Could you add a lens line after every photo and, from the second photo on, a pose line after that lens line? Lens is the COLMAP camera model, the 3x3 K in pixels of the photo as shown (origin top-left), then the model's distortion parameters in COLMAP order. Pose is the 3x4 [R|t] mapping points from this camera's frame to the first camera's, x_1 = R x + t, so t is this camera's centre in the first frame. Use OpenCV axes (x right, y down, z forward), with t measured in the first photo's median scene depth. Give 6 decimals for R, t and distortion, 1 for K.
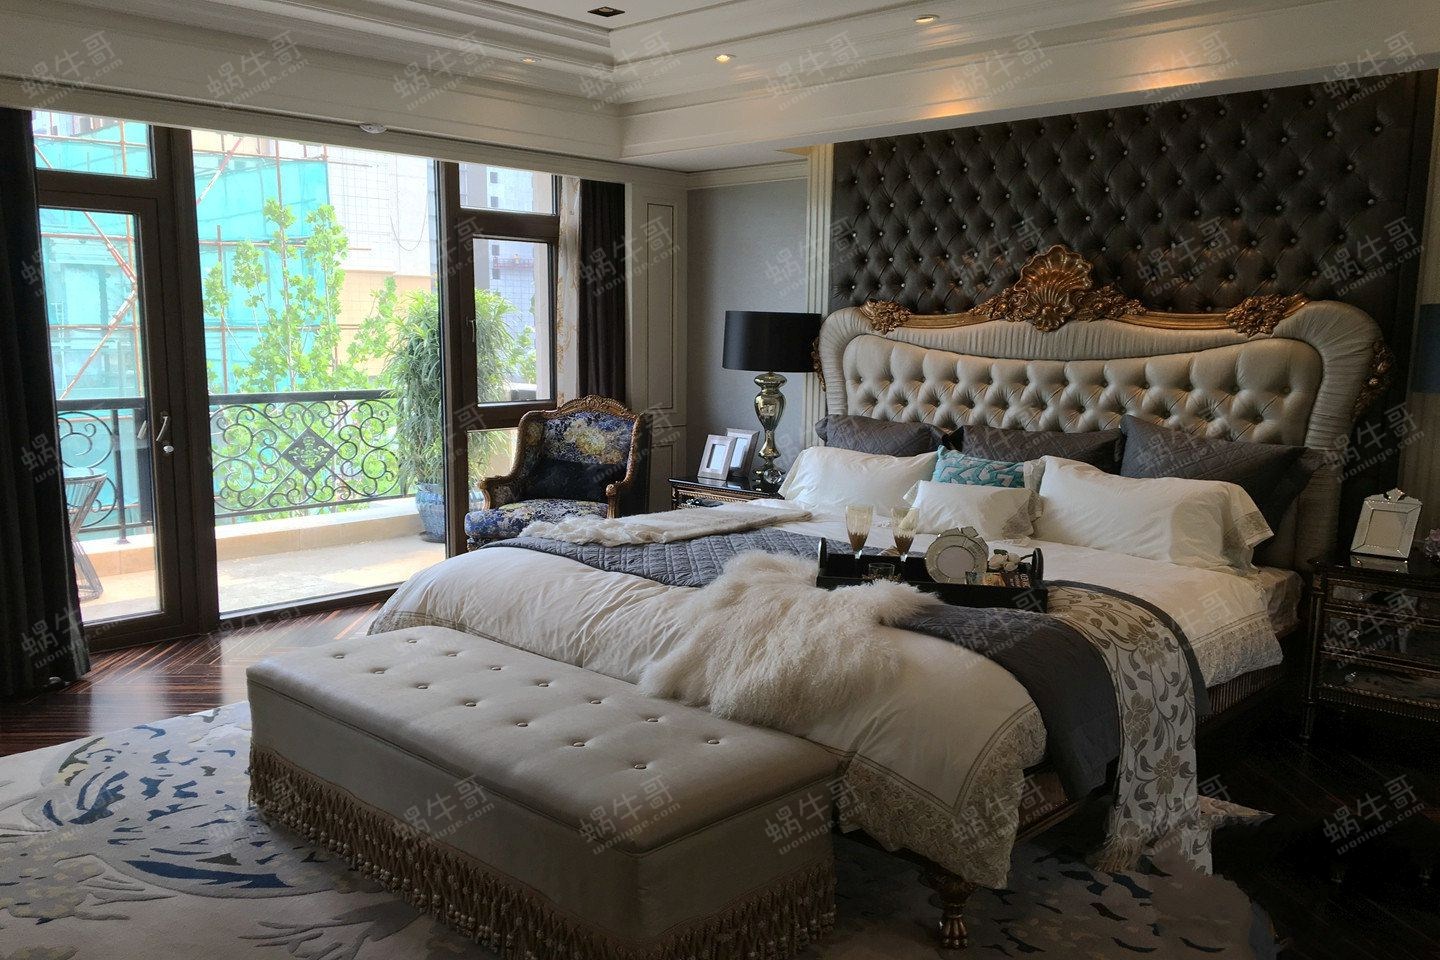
lens RADIAL K [[1190.1, 0, 715.6], [0, 1190.1, 483.2], [0, 0, 1]] dist [0.067360, -0.055191]
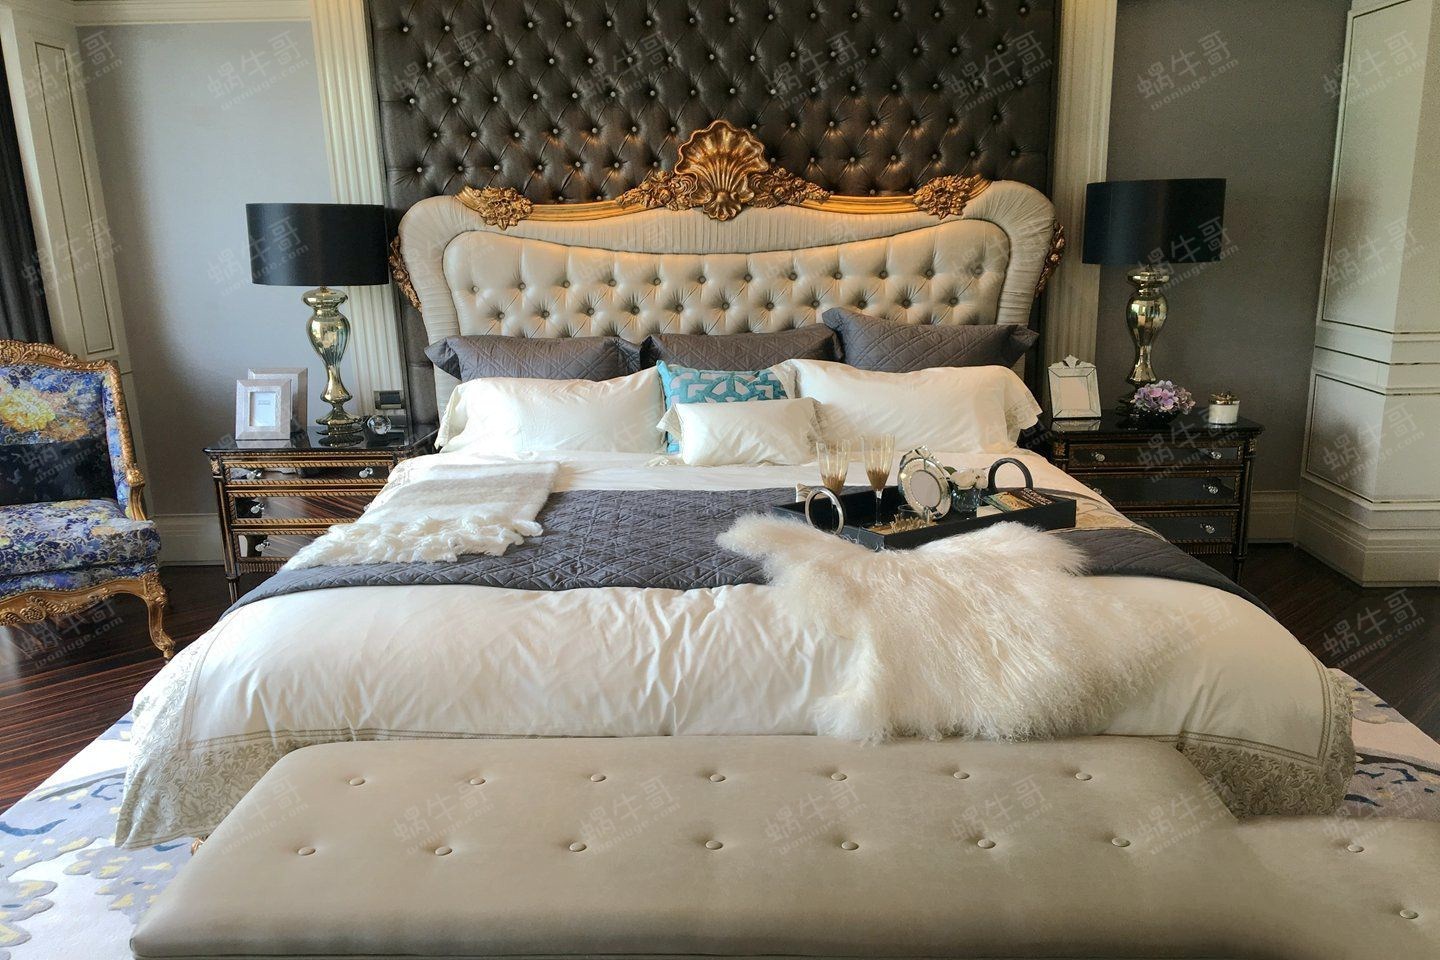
lens RADIAL K [[1190.1, 0, 740.8], [0, 1190.1, 521.2], [0, 0, 1]] dist [0.067360, -0.055191]
pose [[0.745146, -0.188388, 0.639741, -0.328677], [0.115973, 0.981261, 0.153877, -0.042656], [-0.656741, -0.040468, 0.753030, 0.313596]]
